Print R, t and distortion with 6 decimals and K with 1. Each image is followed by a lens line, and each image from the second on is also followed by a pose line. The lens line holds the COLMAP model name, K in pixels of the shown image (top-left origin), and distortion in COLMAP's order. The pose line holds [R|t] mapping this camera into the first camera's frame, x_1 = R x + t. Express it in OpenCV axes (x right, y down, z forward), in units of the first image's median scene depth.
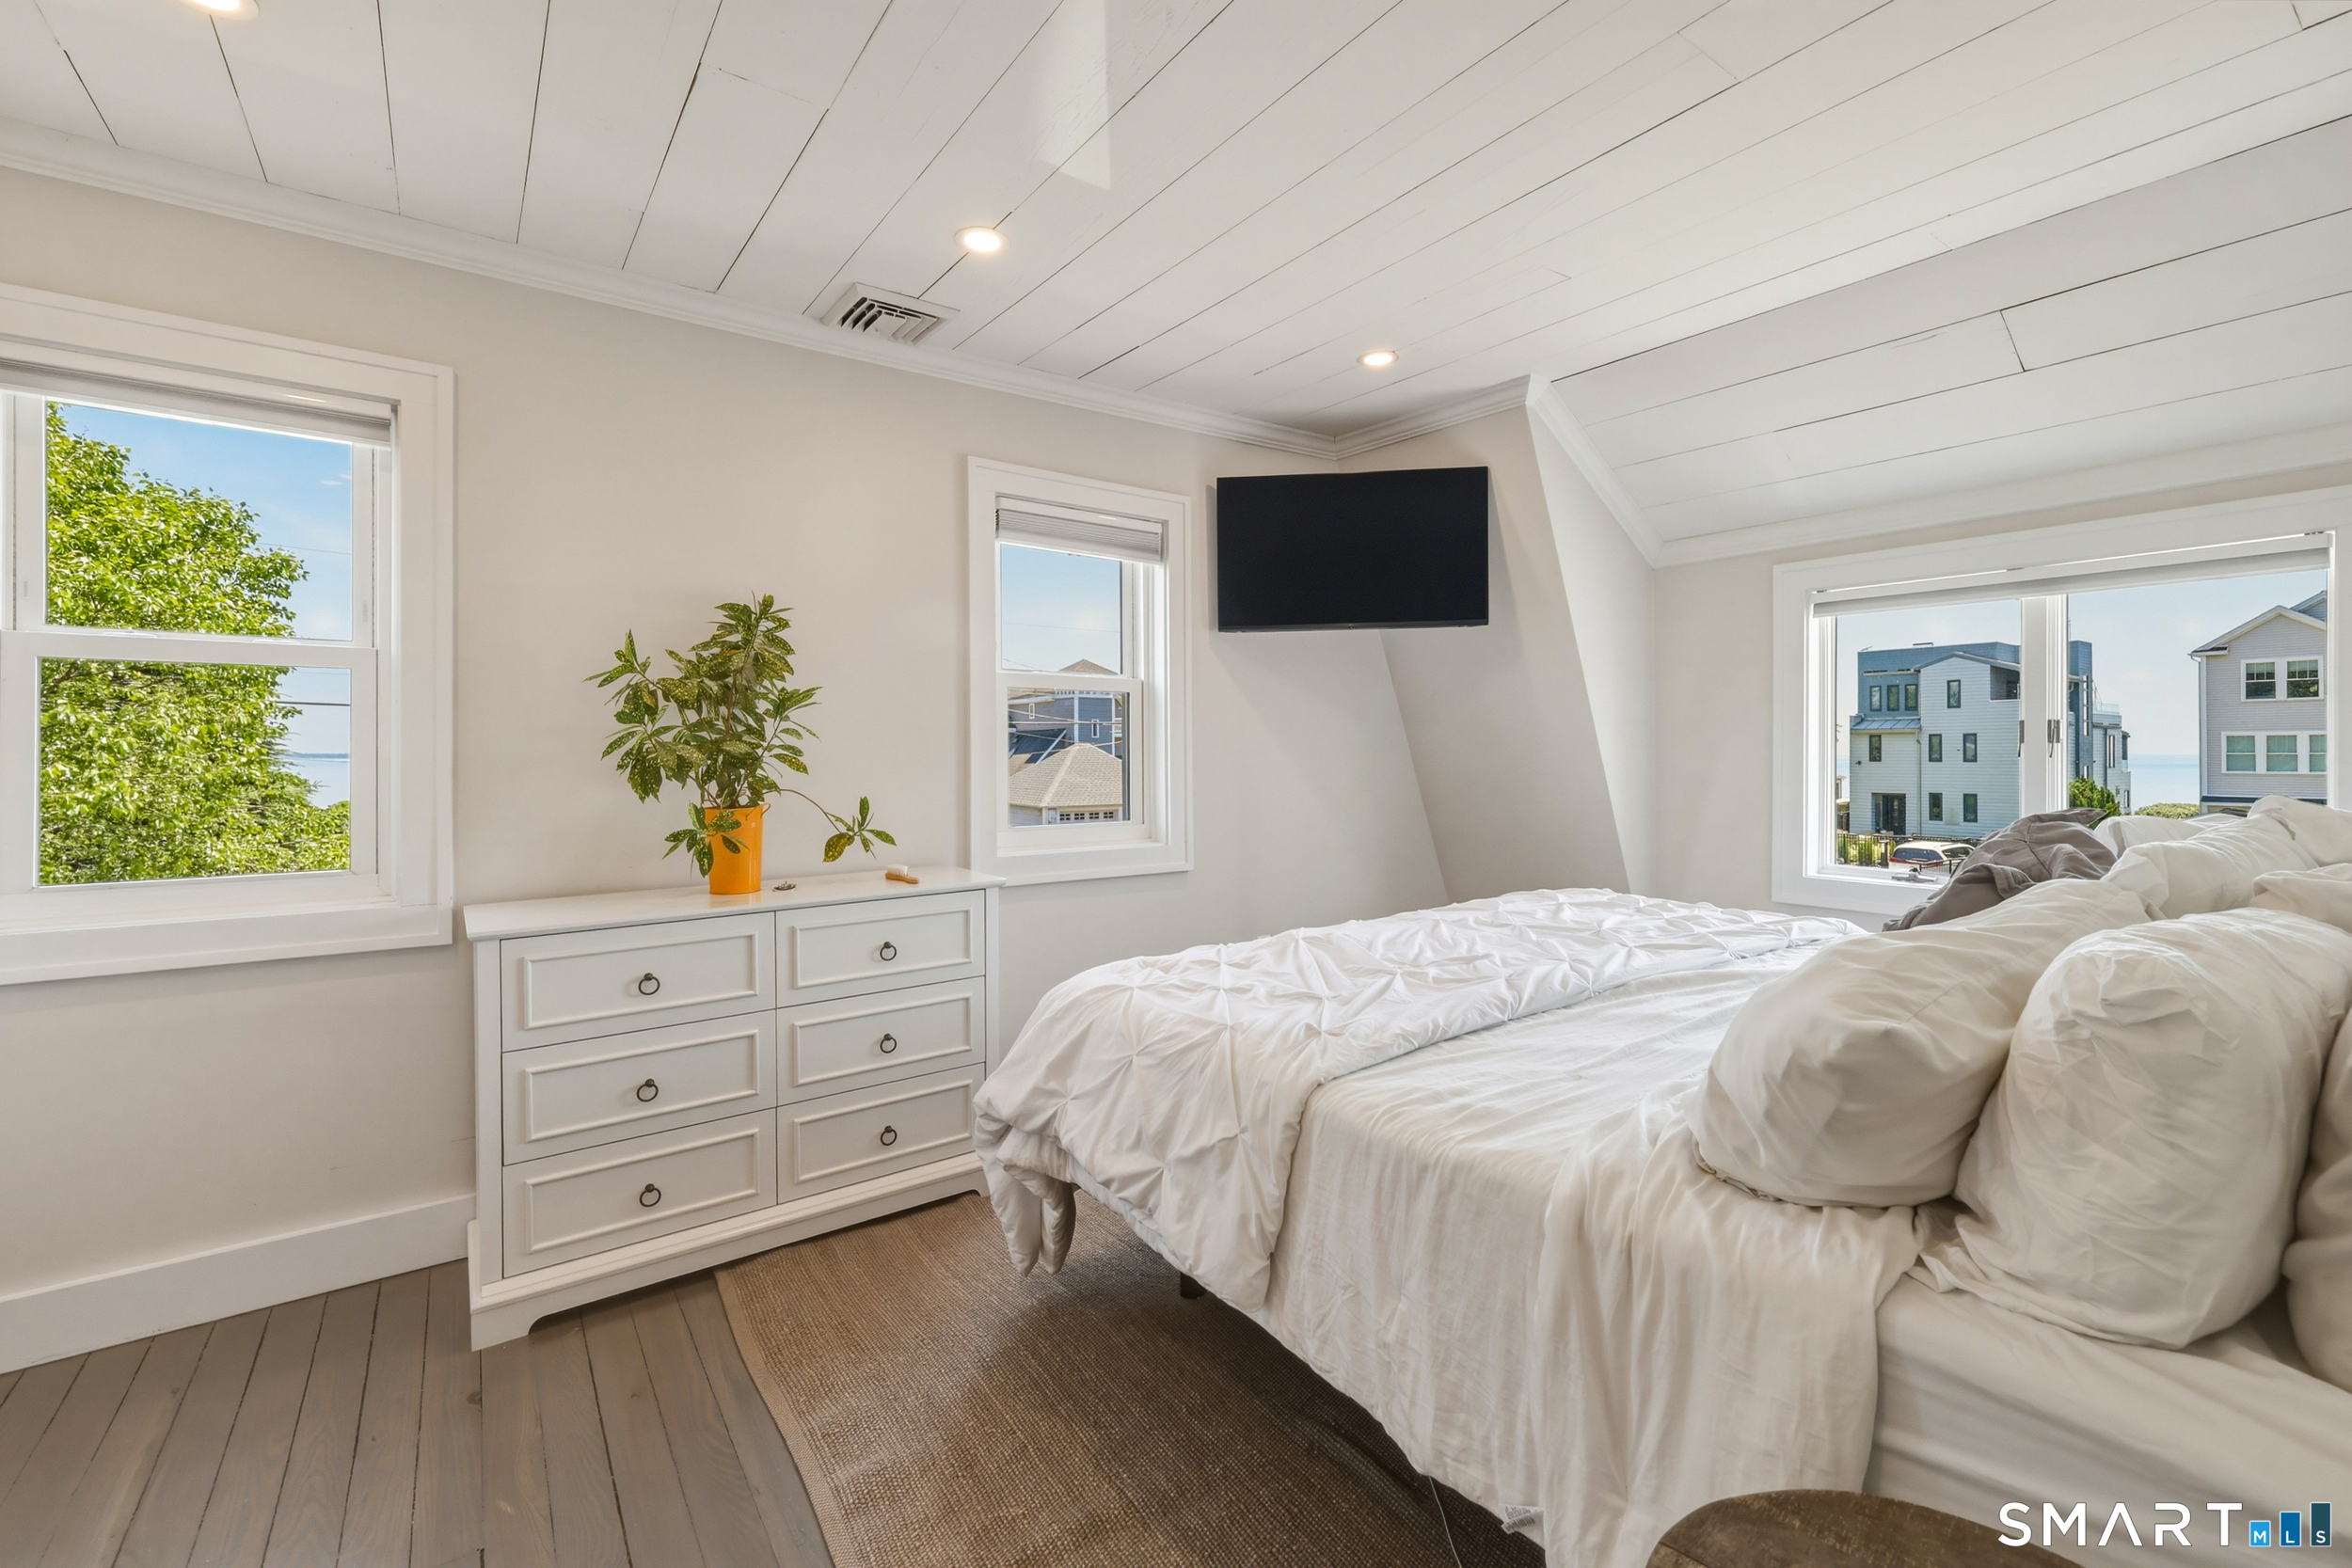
lens RADIAL K [[997.1, 0, 1180.4], [0, 997.1, 761.2], [0, 0, 1]] dist [-0.000497, 0.000177]
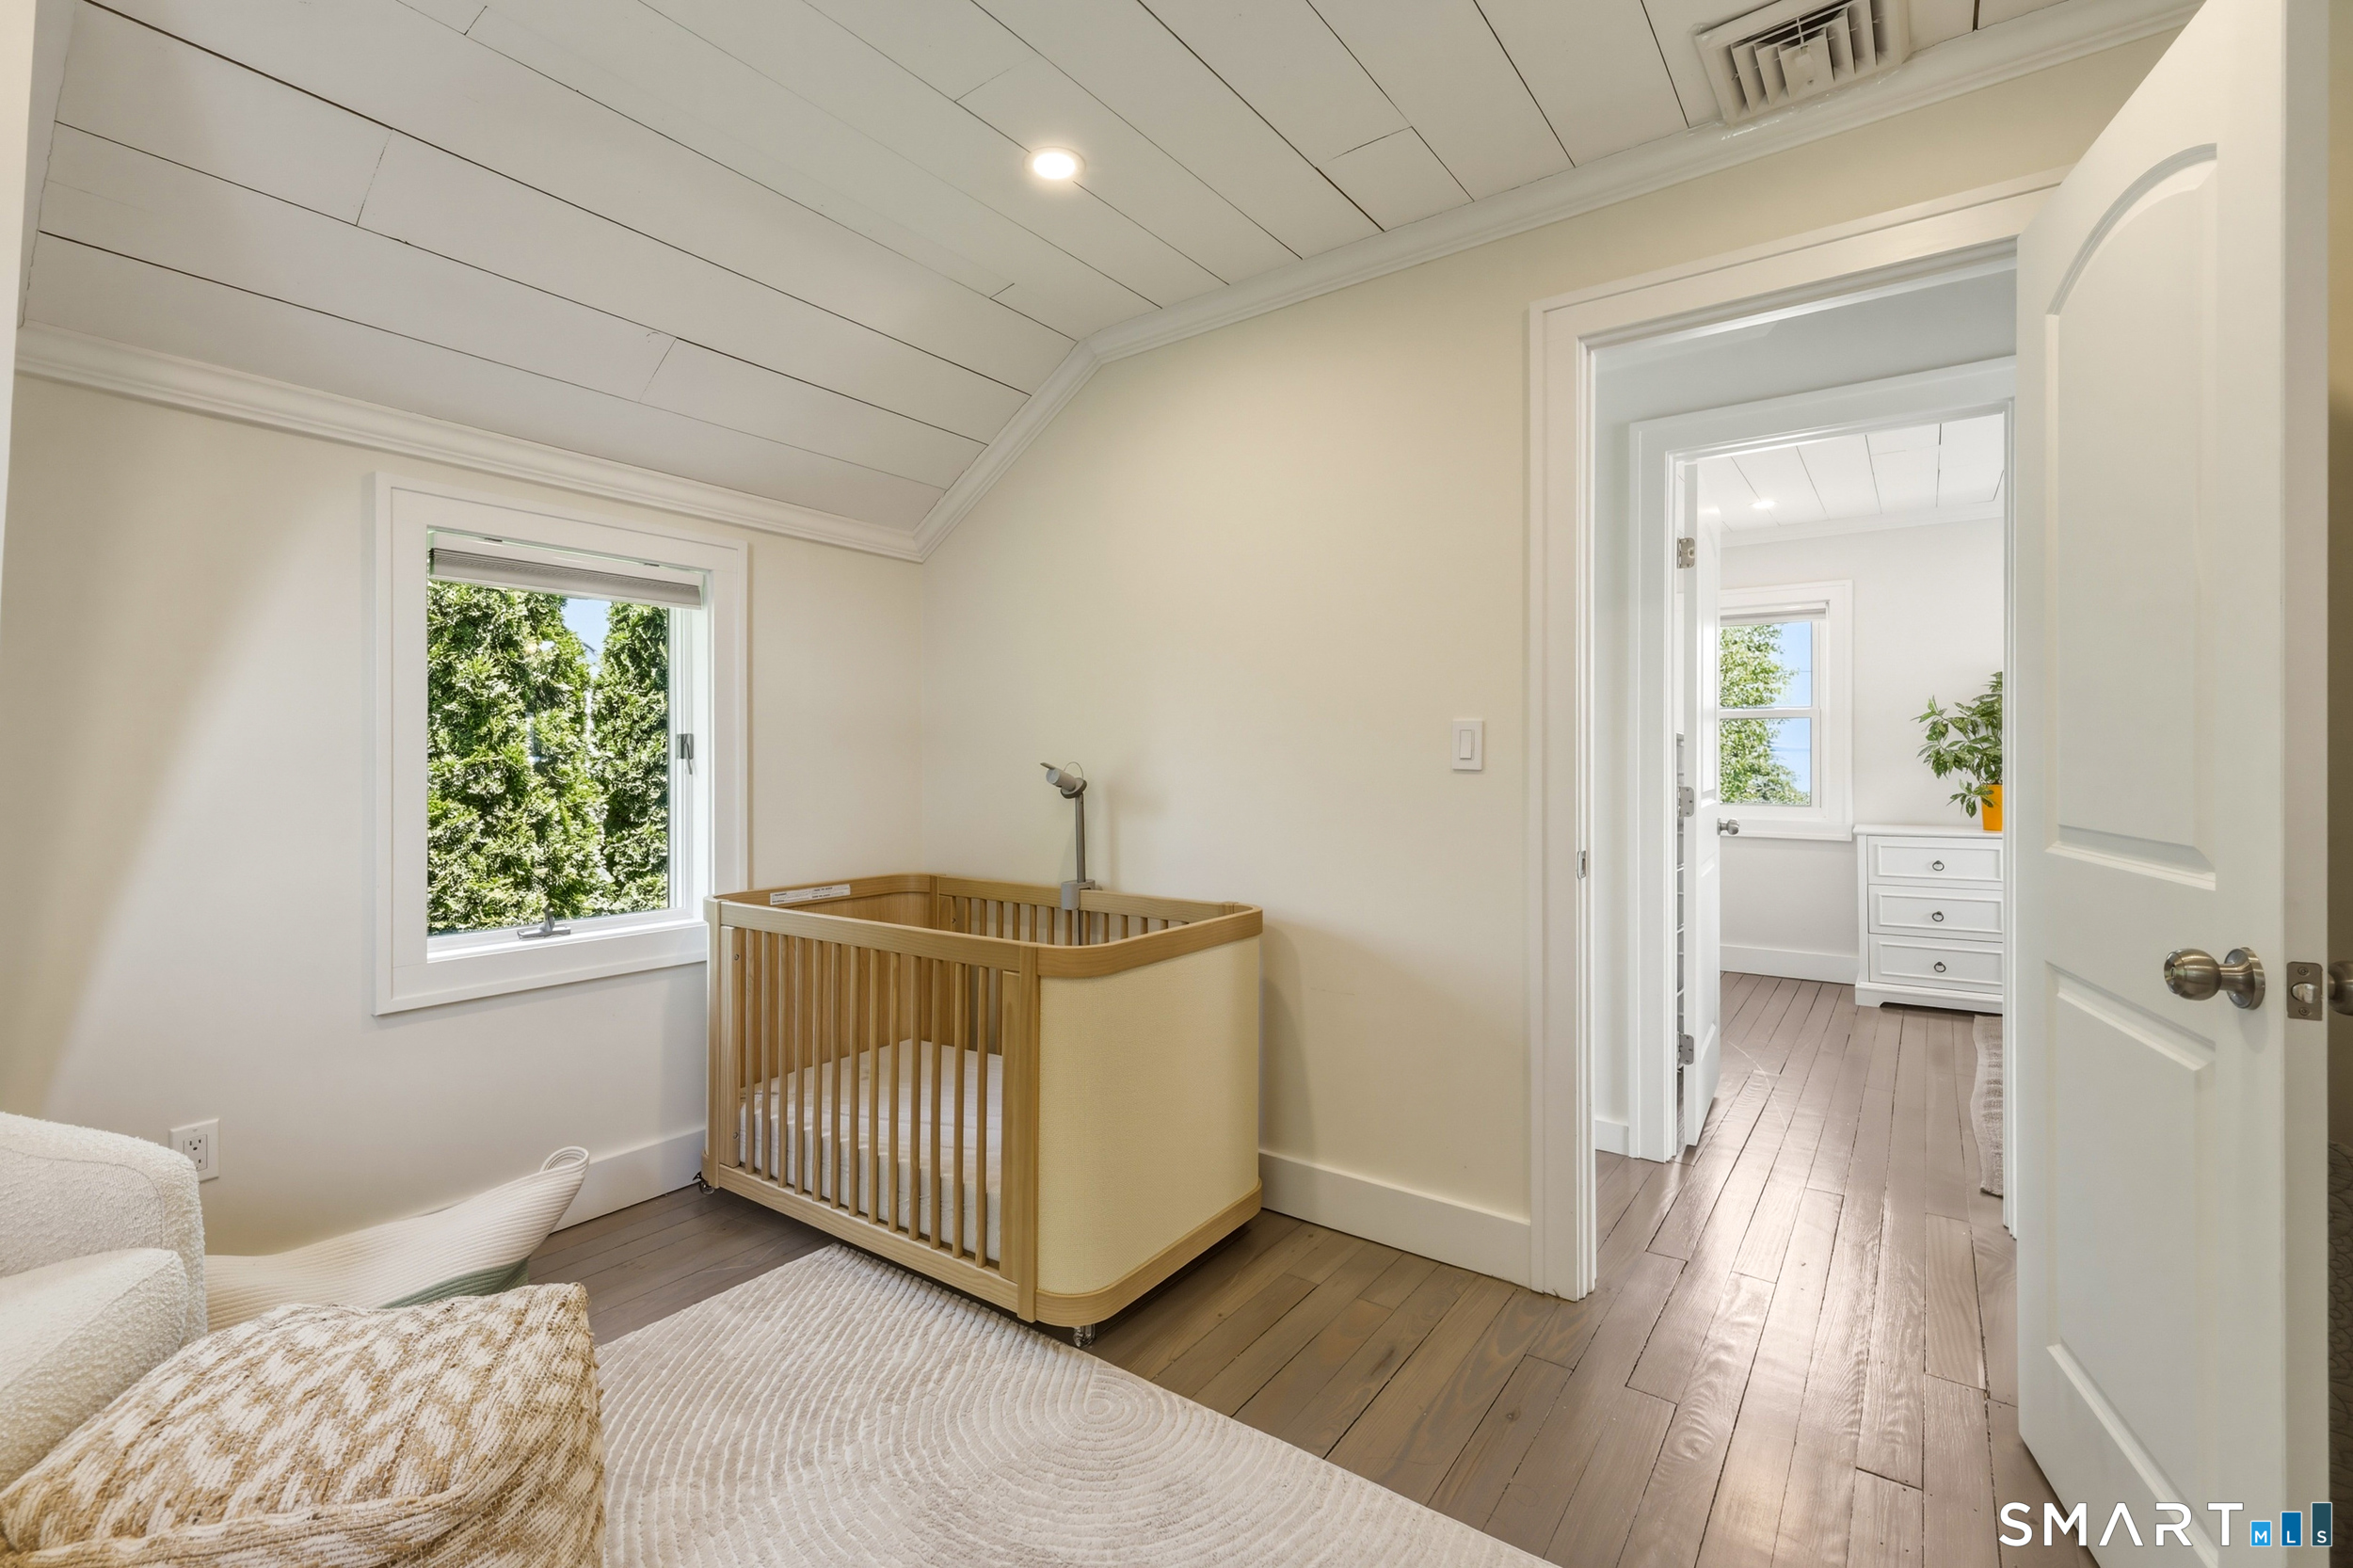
lens RADIAL K [[997.6, 0, 1180.5], [0, 997.6, 759.7], [0, 0, 1]] dist [-0.000497, 0.000177]
pose [[0.295542, 0.002732, -0.955326, 0.937585], [0.001887, 0.999992, 0.003444, -0.008607], [0.955328, -0.002820, 0.295535, -1.068019]]
